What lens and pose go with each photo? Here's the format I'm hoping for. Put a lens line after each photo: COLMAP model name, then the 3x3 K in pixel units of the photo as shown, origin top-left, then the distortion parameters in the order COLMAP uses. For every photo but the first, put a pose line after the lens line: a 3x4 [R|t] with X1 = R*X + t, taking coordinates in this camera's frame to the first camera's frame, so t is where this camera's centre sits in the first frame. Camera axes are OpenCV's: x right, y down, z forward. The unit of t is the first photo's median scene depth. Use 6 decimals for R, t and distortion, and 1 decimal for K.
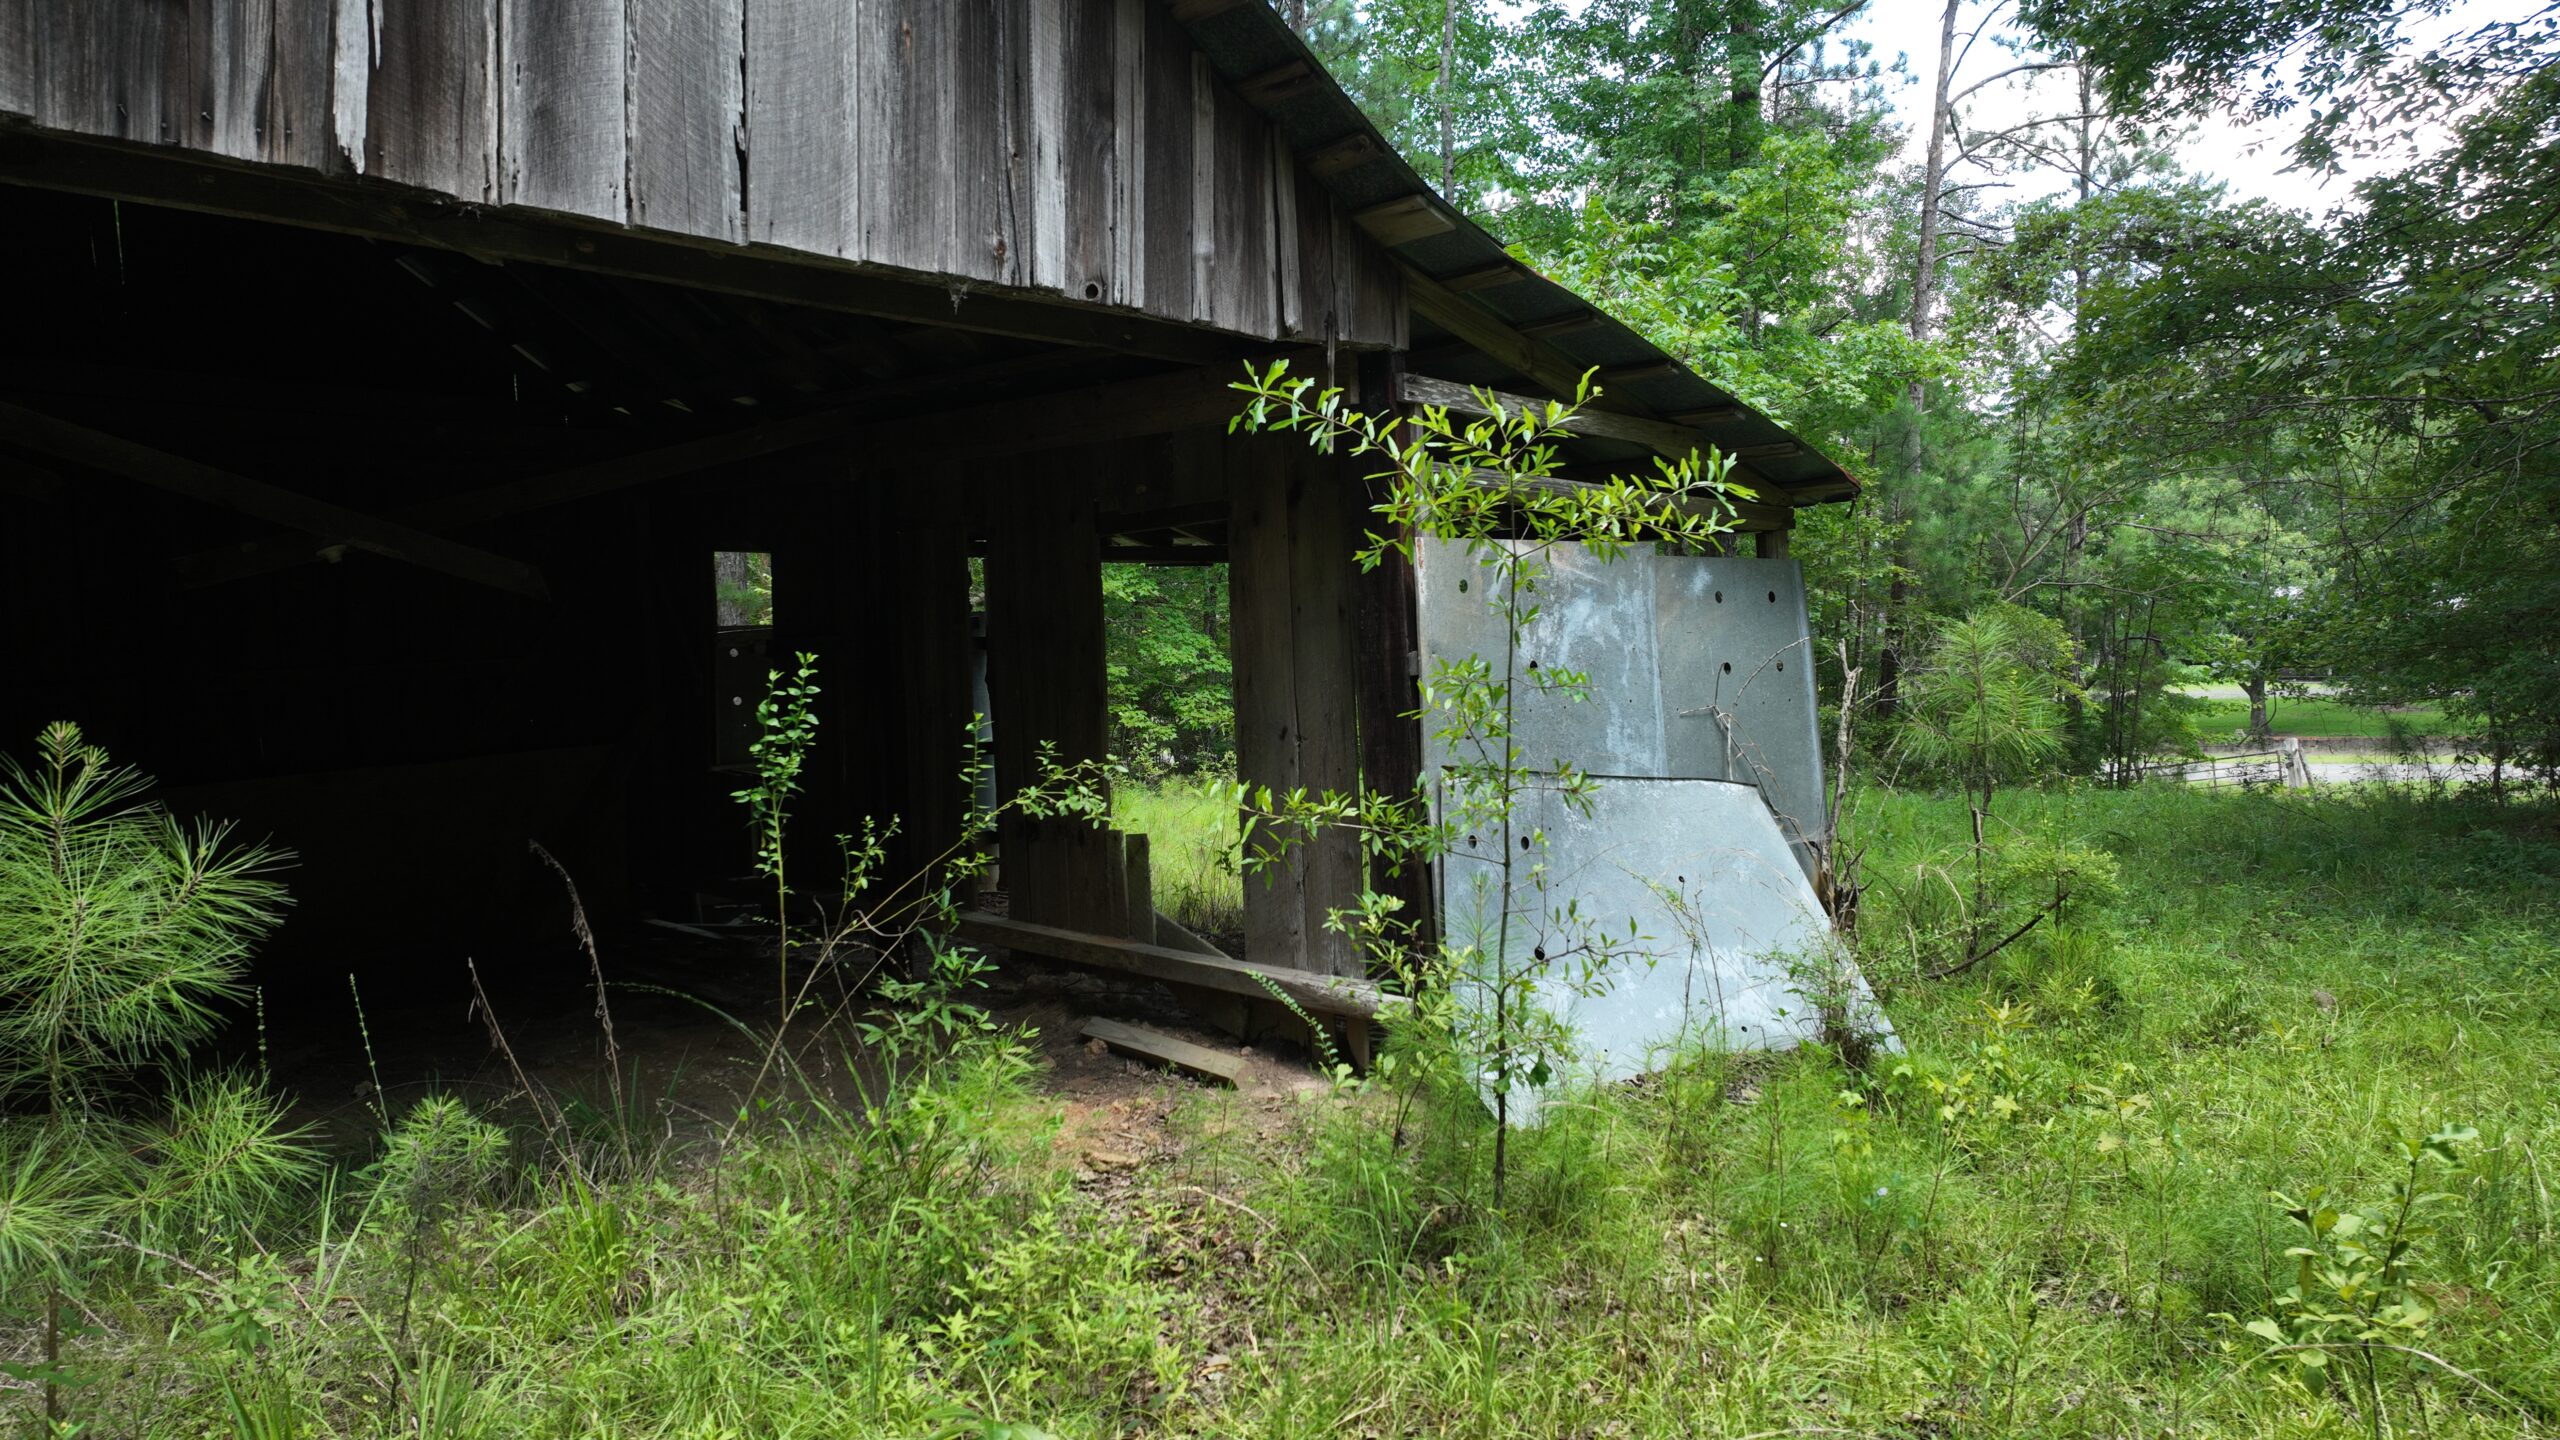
lens RADIAL K [[1827.3, 0, 1280.0], [0, 1827.3, 720.0], [0, 0, 1]] dist [0.005574, 0.030727]
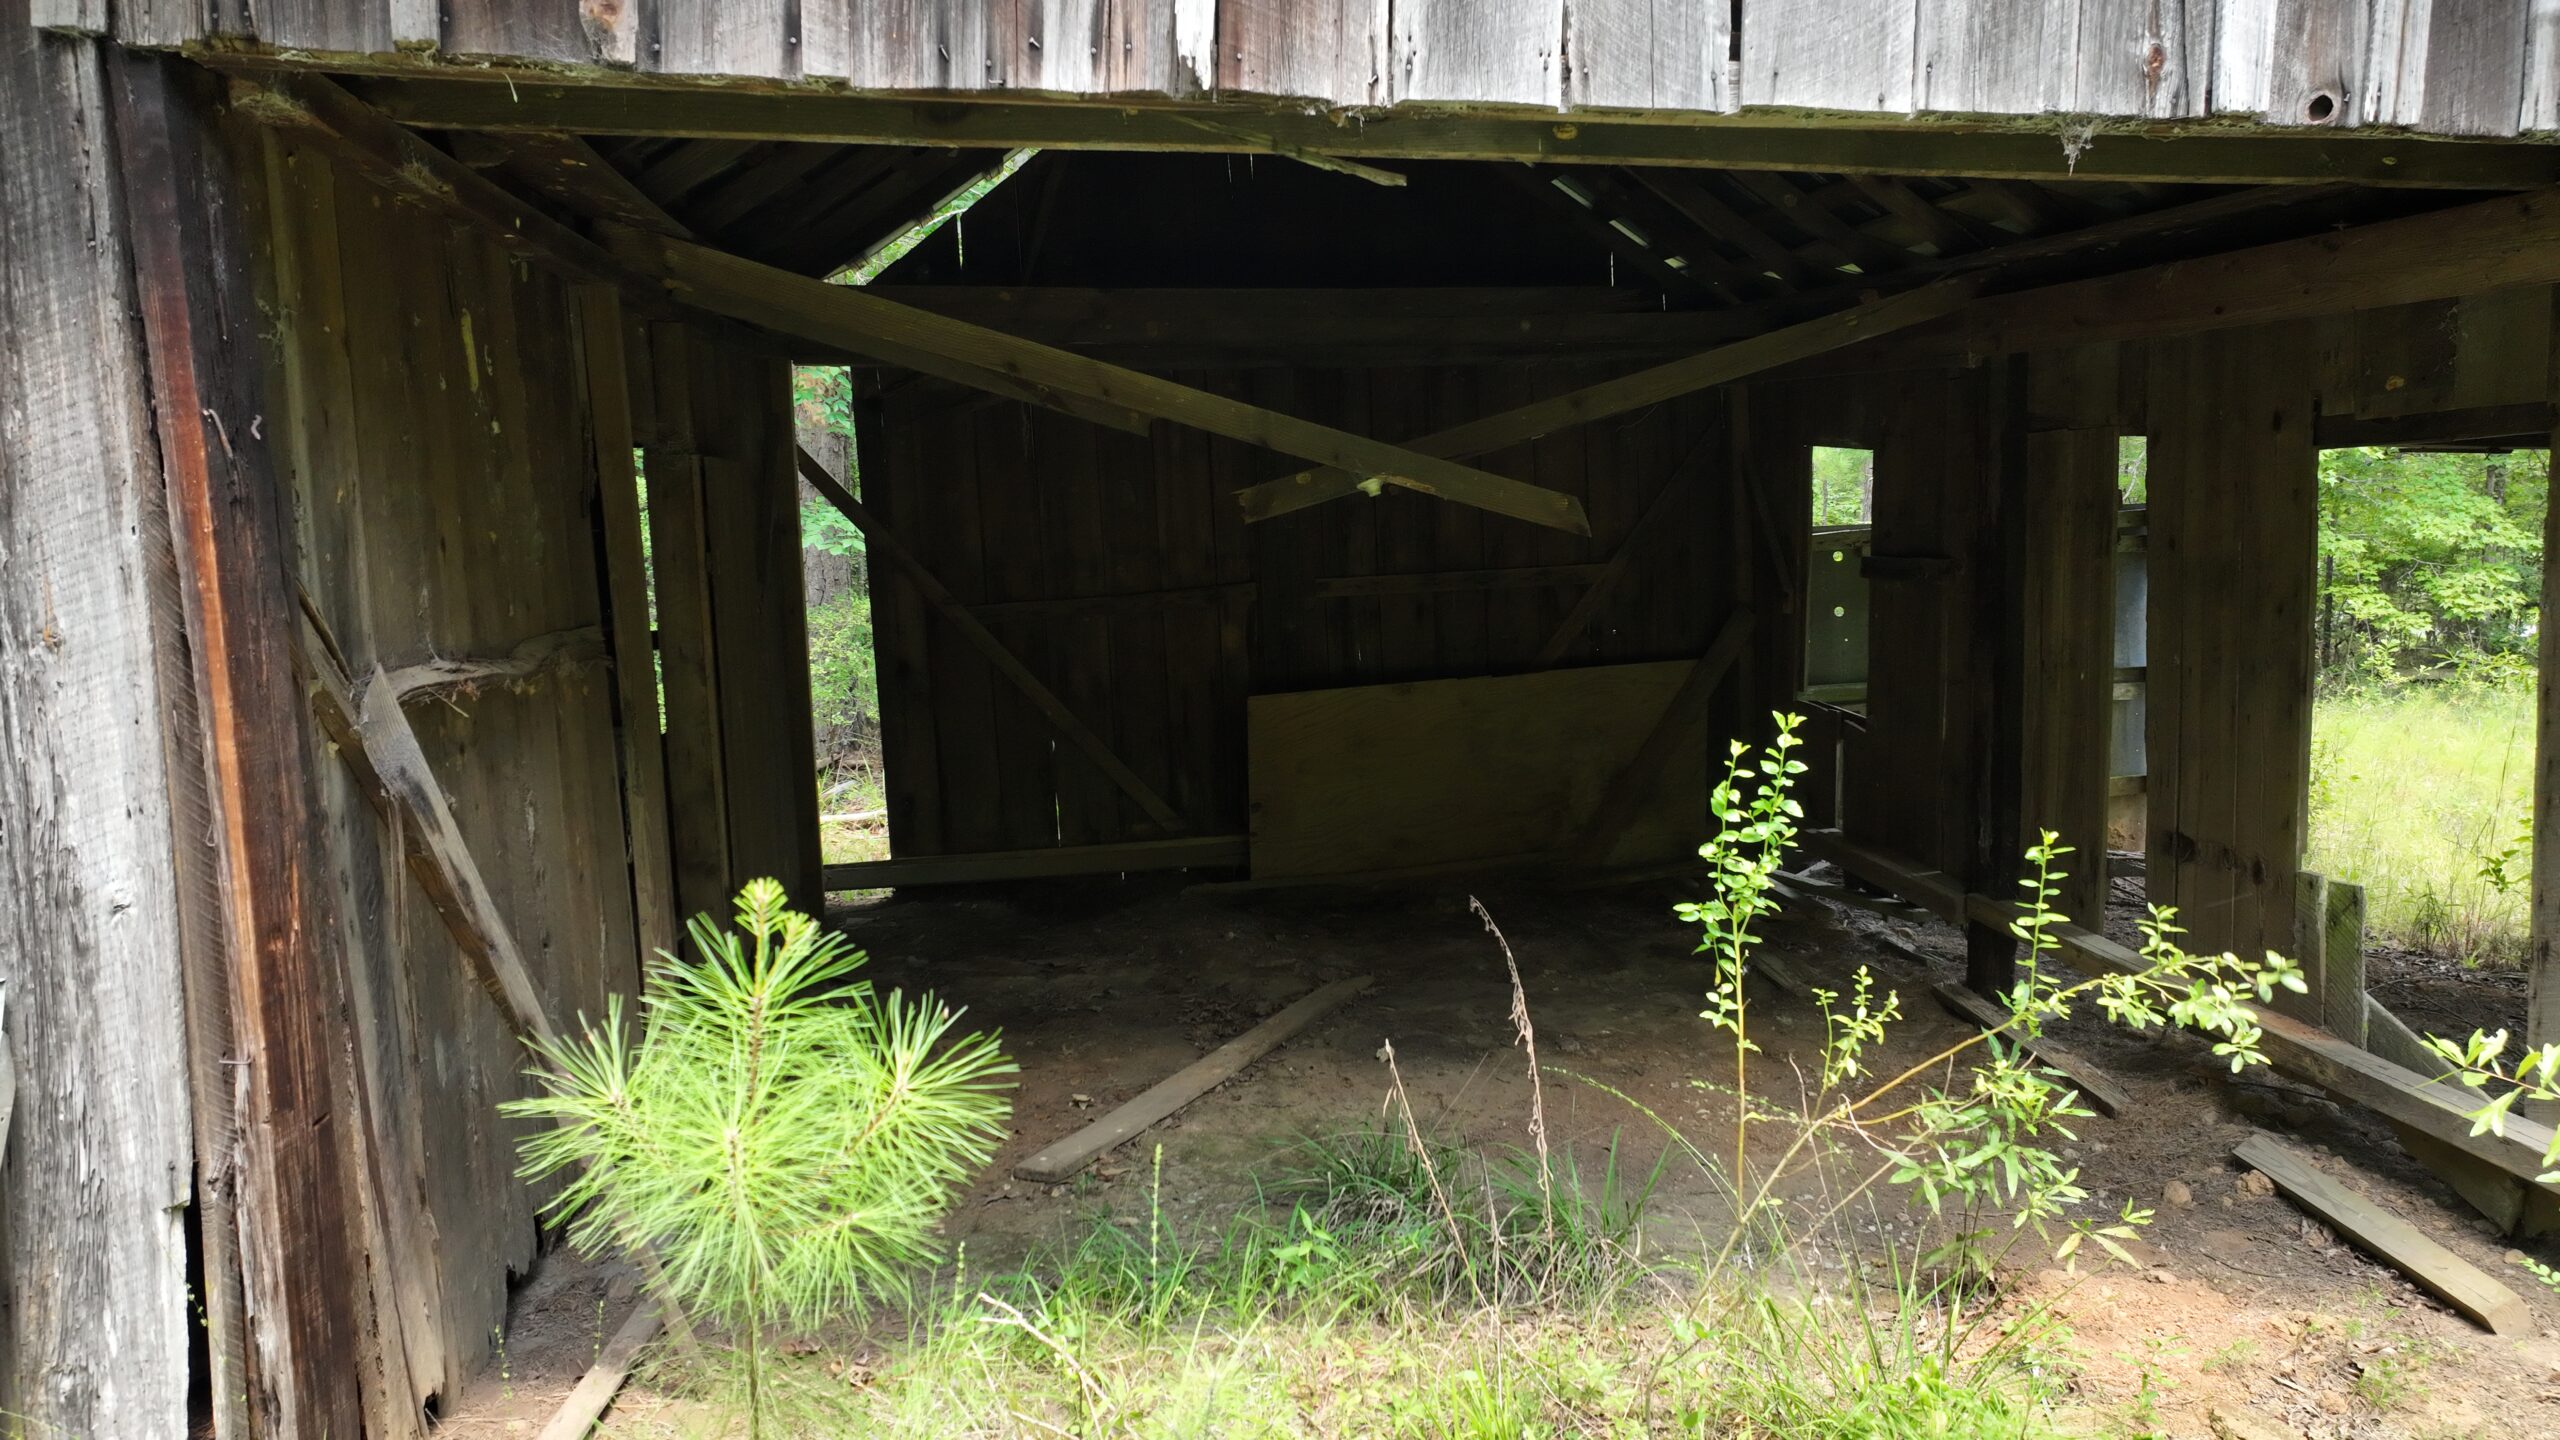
lens RADIAL K [[1827.3, 0, 1280.0], [0, 1827.3, 720.0], [0, 0, 1]] dist [0.005574, 0.030727]
pose [[0.816165, 0.073308, -0.573150, -0.021871], [-0.021940, 0.995136, 0.096039, -0.095197], [0.577403, -0.065809, 0.813803, 0.329408]]
